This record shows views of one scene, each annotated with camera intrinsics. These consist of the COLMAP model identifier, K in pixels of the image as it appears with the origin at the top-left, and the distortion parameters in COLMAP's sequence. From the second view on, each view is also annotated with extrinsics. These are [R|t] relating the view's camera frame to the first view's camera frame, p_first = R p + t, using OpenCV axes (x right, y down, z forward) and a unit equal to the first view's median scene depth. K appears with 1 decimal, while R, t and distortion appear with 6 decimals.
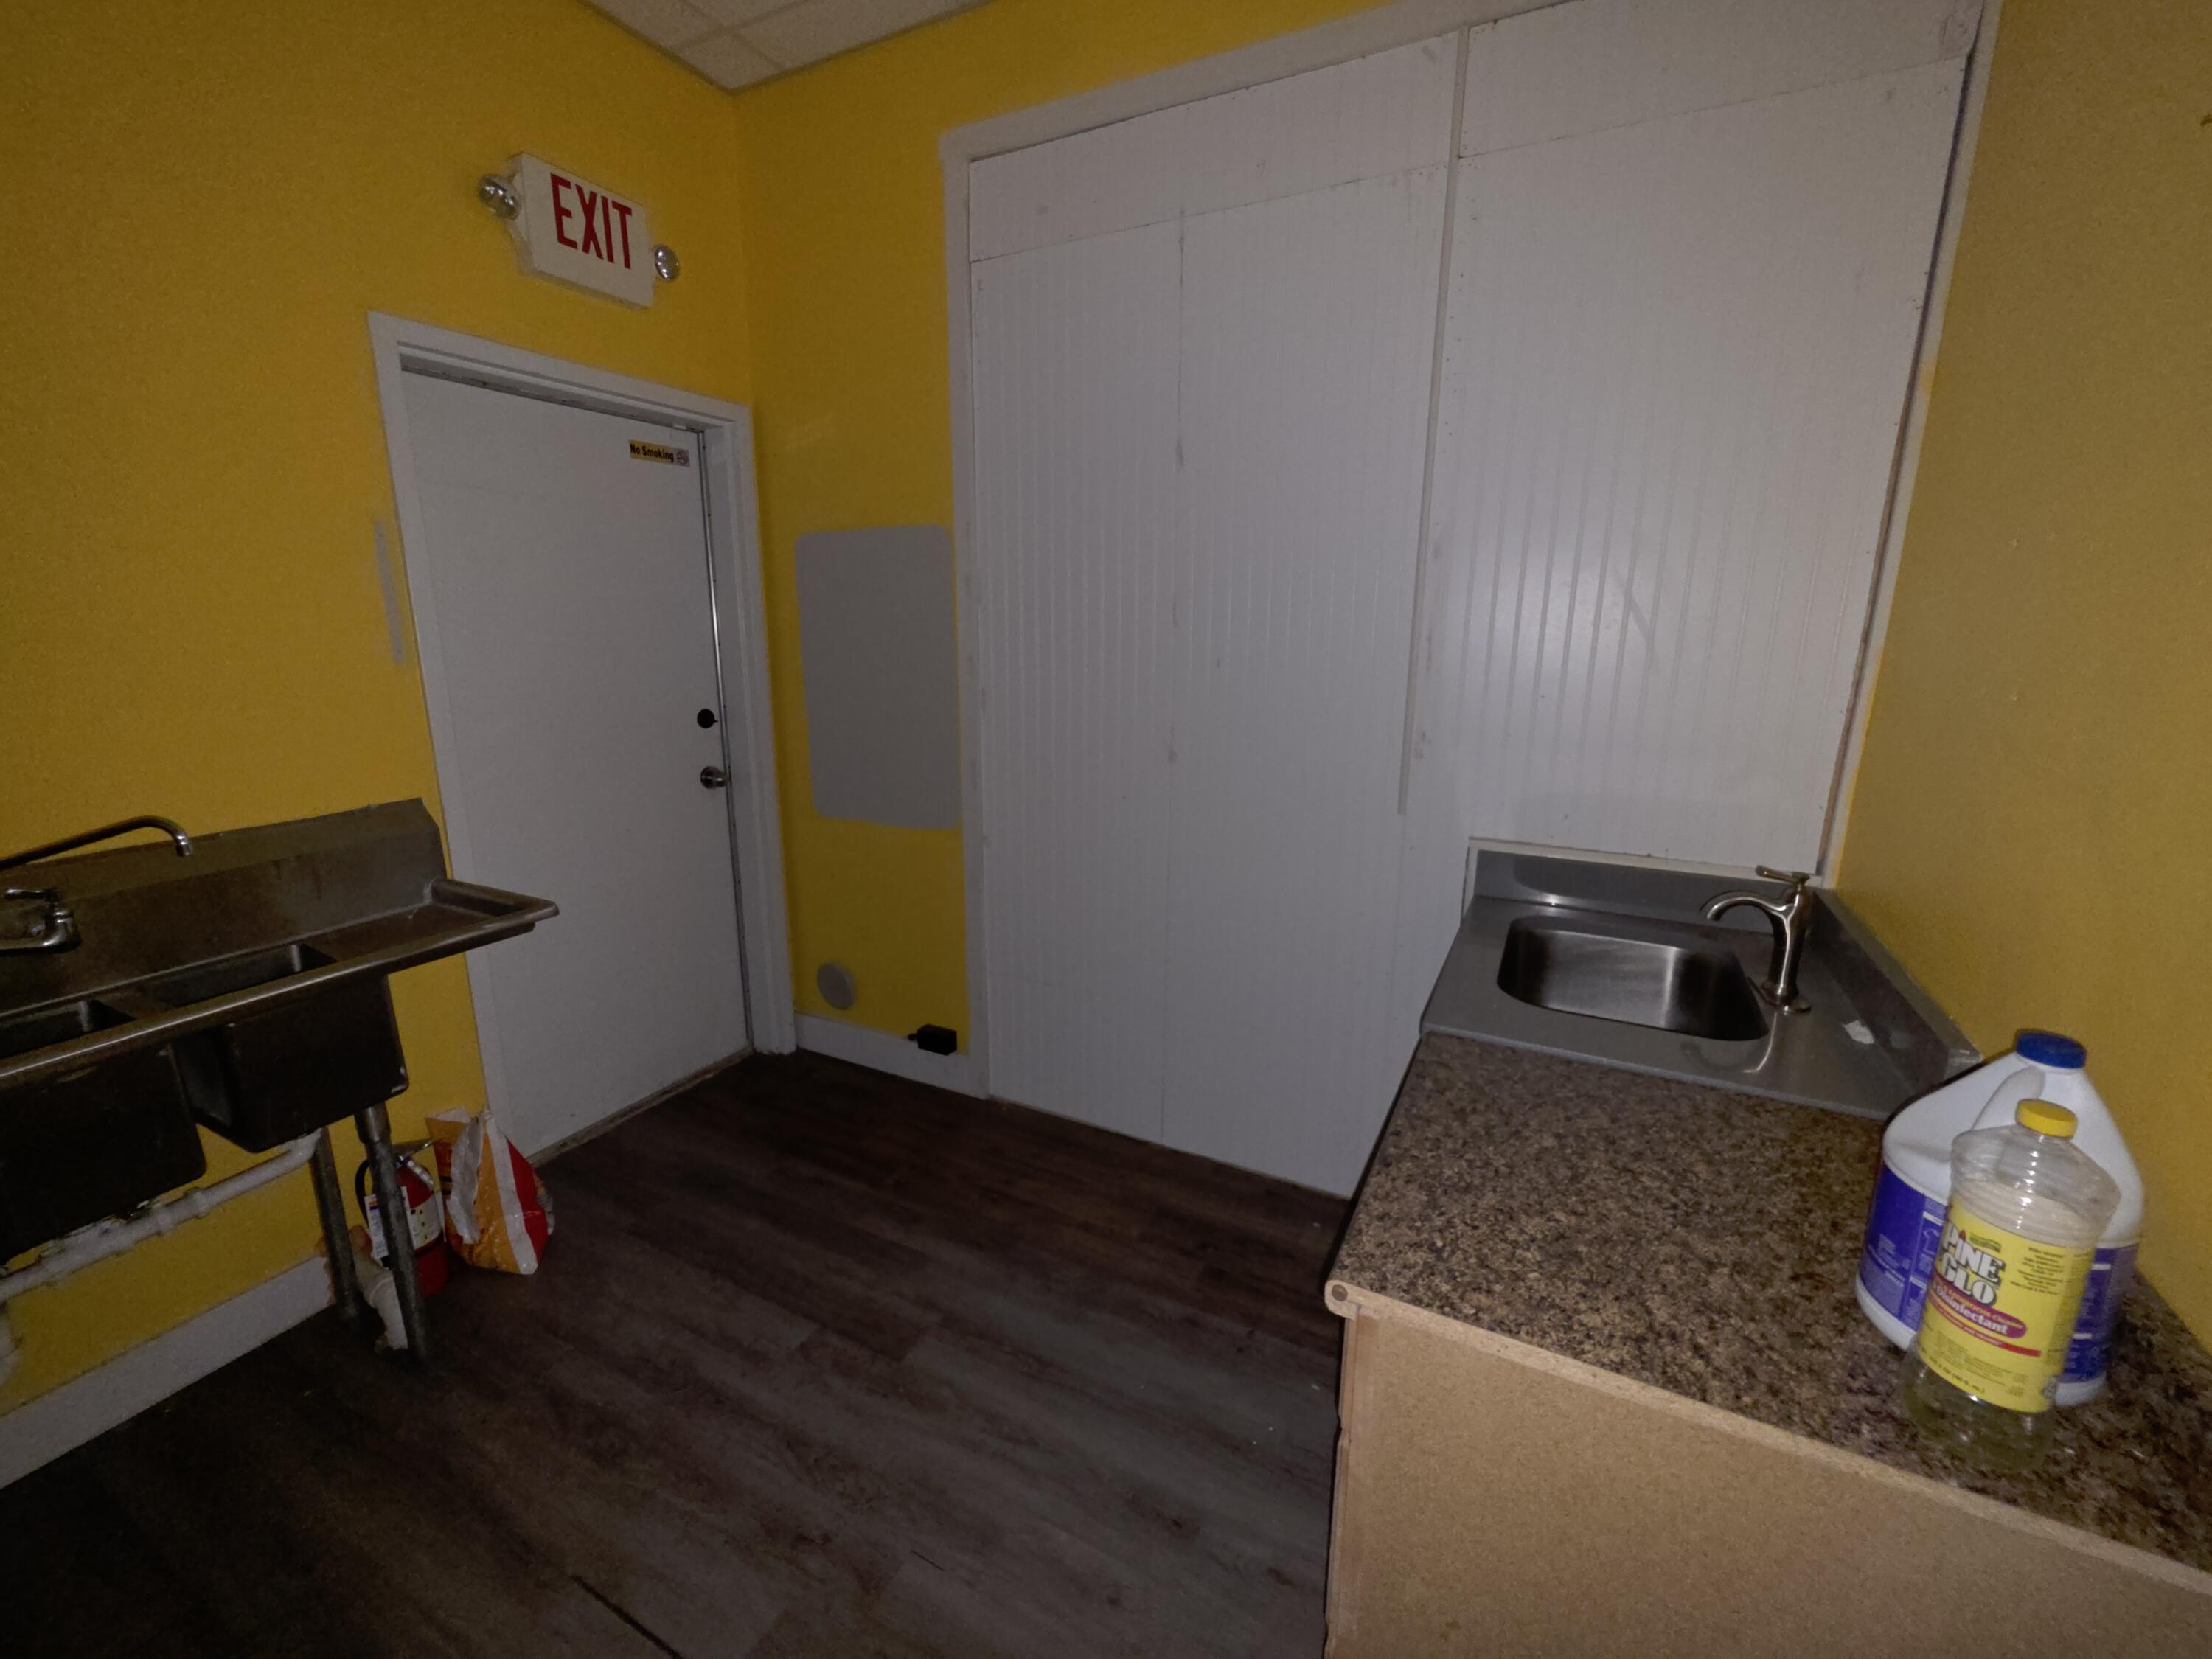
lens RADIAL K [[887.7, 0, 1094.5], [0, 887.7, 816.2], [0, 0, 1]] dist [-0.002539, 0.000801]
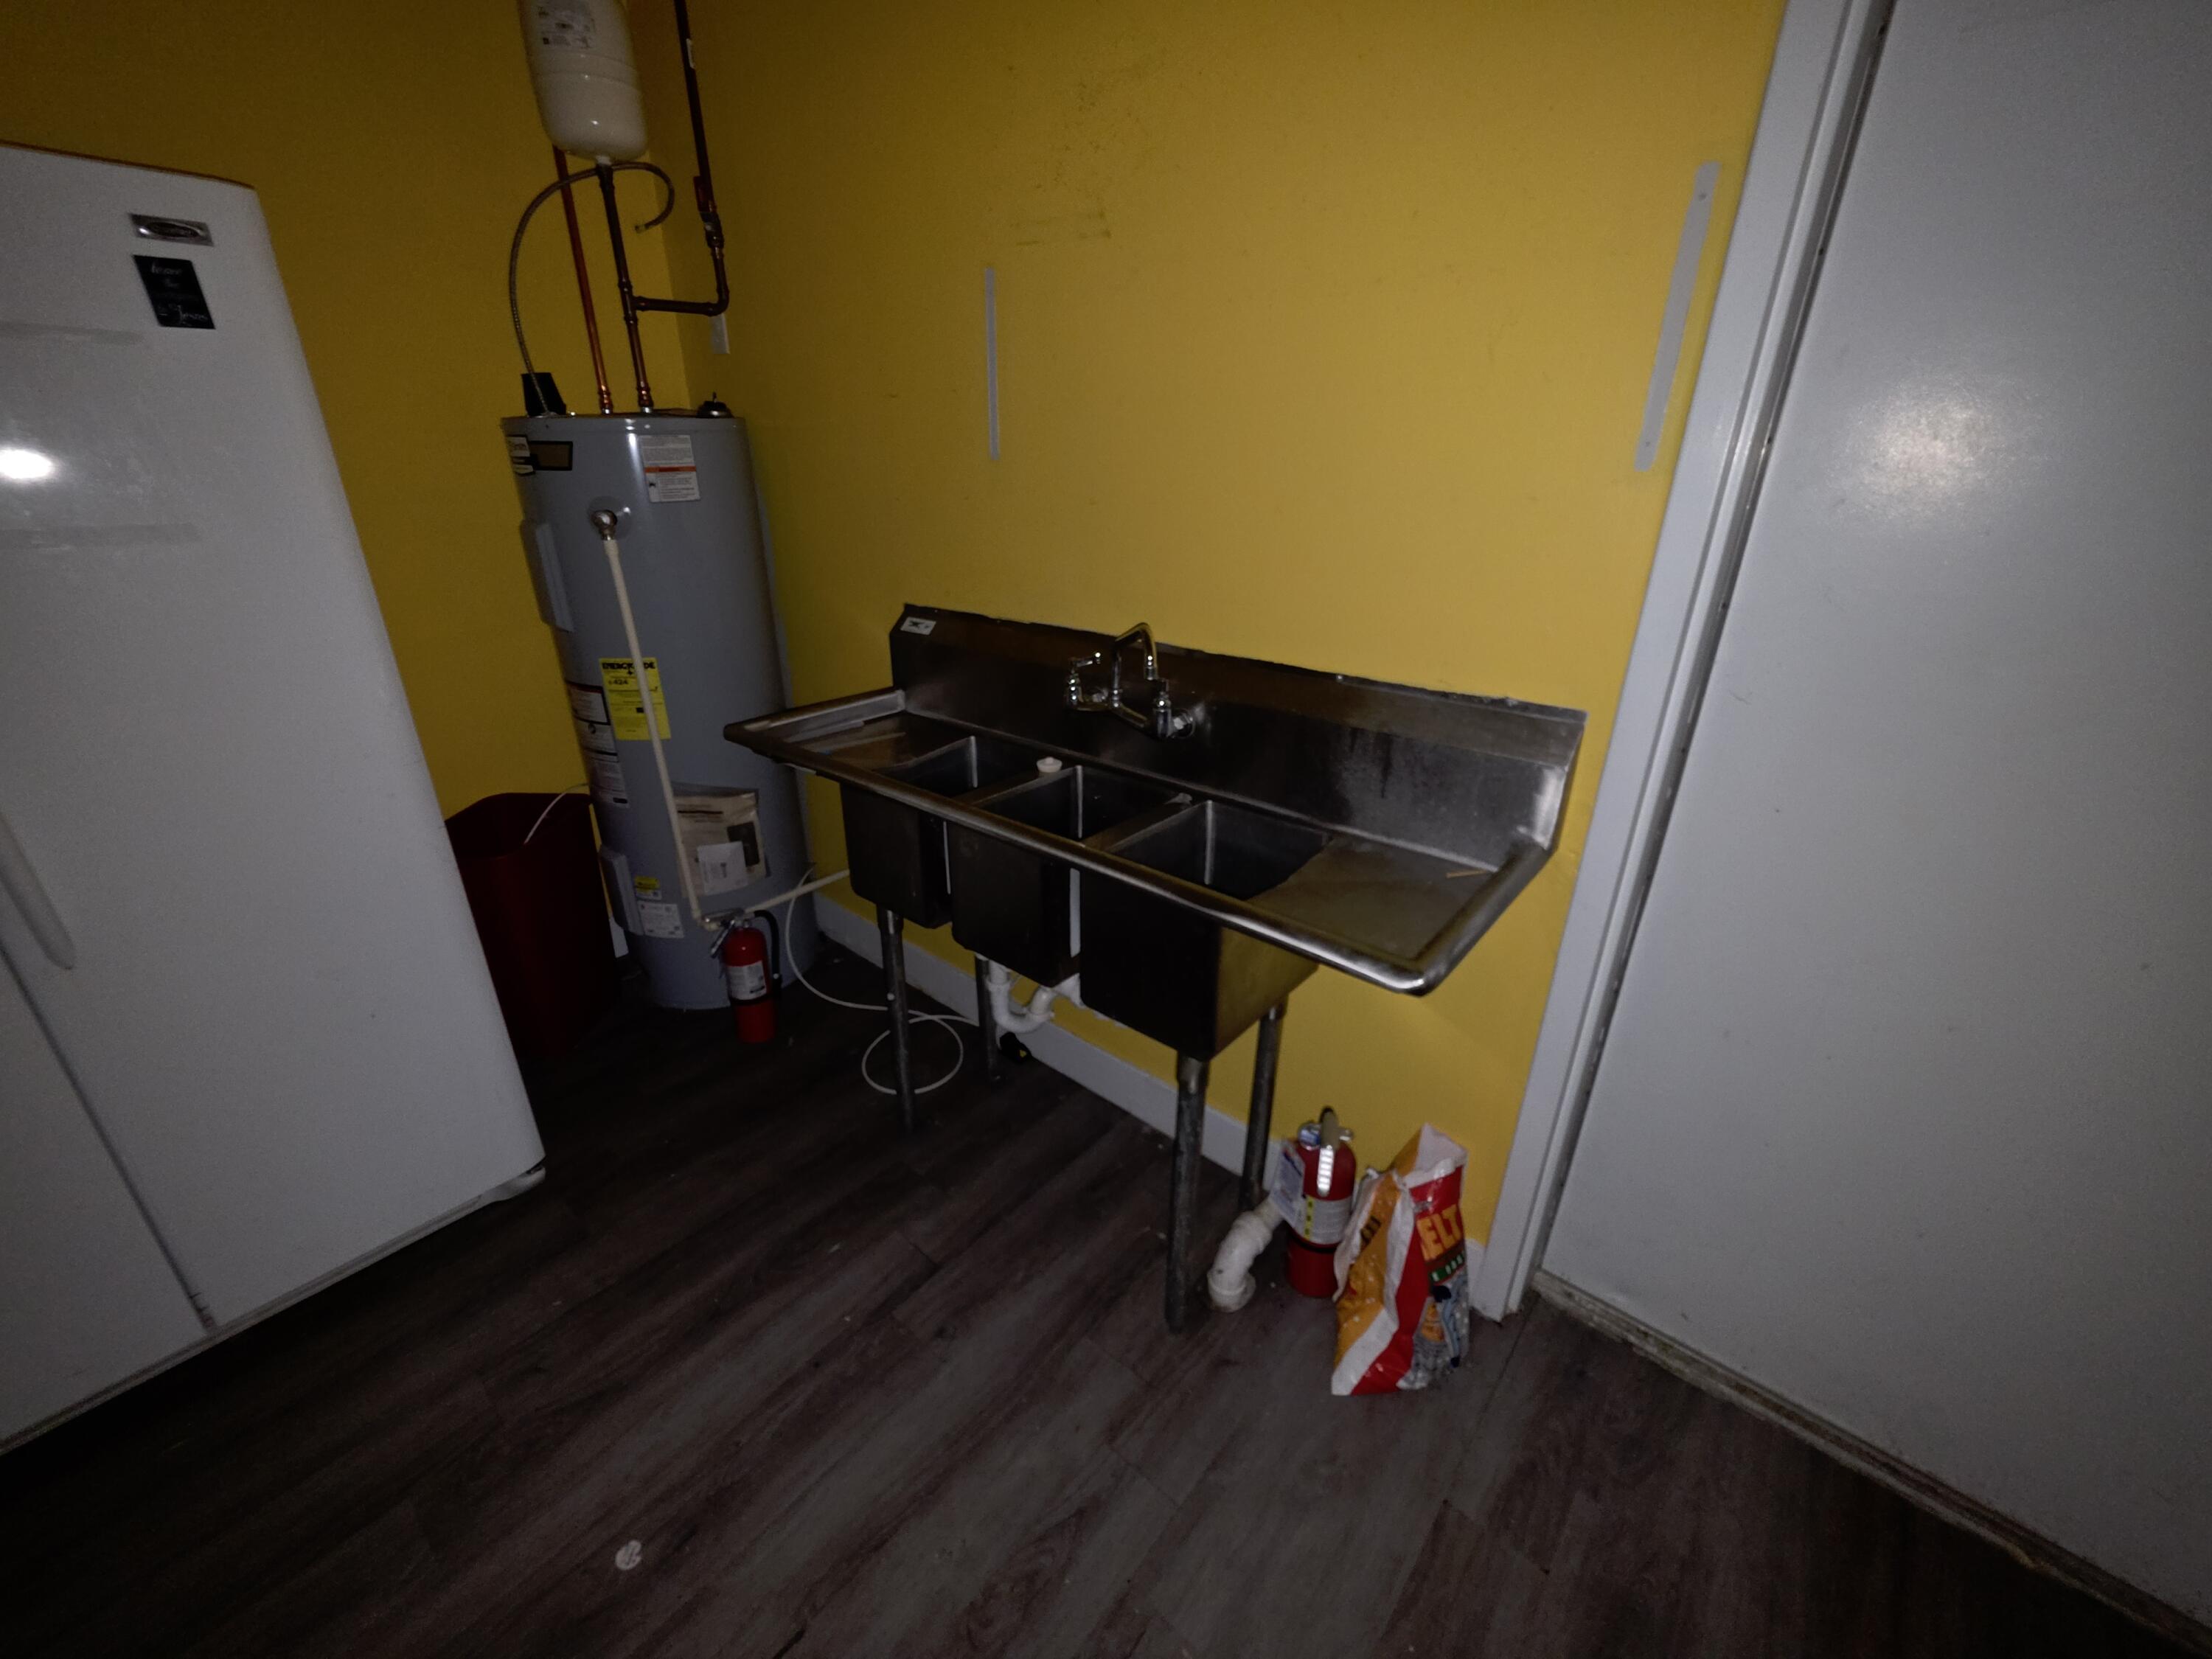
lens RADIAL K [[887.7, 0, 1094.5], [0, 887.7, 816.2], [0, 0, 1]] dist [-0.002539, 0.000801]
pose [[-0.231448, 0.372530, -0.898695, -0.128665], [-0.211257, 0.882489, 0.420219, -0.134099], [0.949633, 0.287114, -0.125551, 0.765066]]
